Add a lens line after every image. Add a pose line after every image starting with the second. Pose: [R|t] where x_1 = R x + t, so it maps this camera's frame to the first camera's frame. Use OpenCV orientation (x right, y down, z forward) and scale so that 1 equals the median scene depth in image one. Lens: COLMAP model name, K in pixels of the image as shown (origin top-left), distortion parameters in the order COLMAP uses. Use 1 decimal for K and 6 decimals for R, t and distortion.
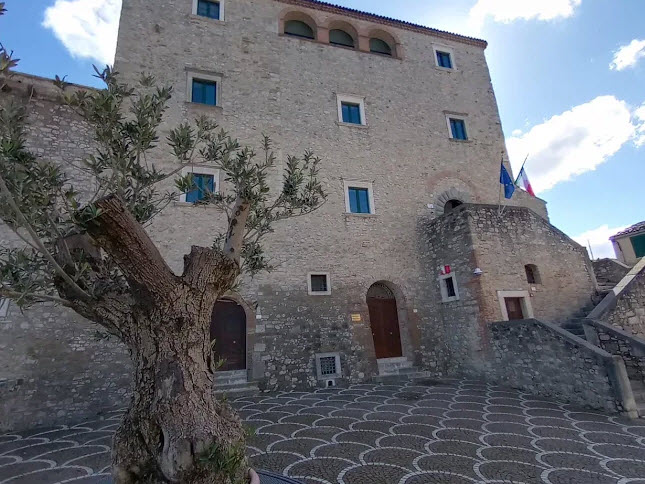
lens RADIAL K [[336.1, 0, 322.5], [0, 336.1, 242.0], [0, 0, 1]] dist [0.002427, 0.000299]
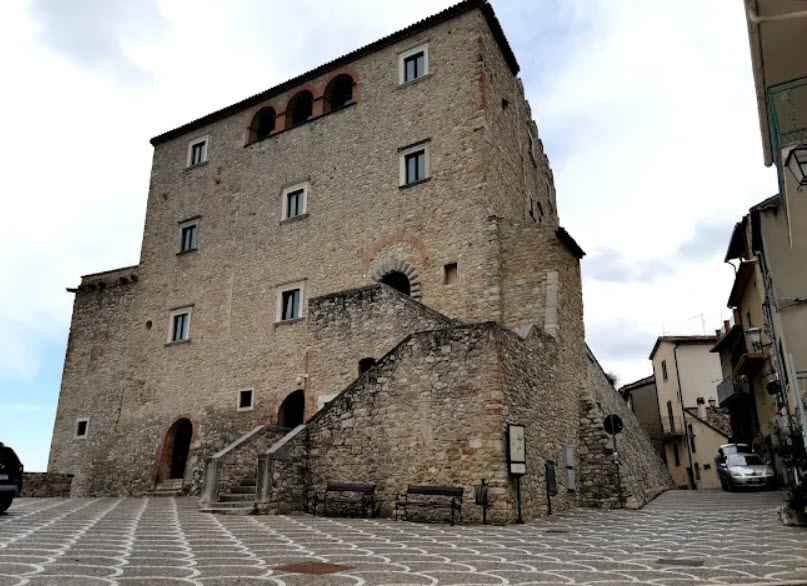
lens RADIAL K [[639.0, 0, 393.6], [0, 639.0, 292.6], [0, 0, 1]] dist [0.025494, 0.000519]
pose [[0.665282, -0.190539, -0.721868, 1.764743], [0.183126, 0.978994, -0.089637, 0.059979], [0.723784, -0.072559, 0.686201, 0.000489]]
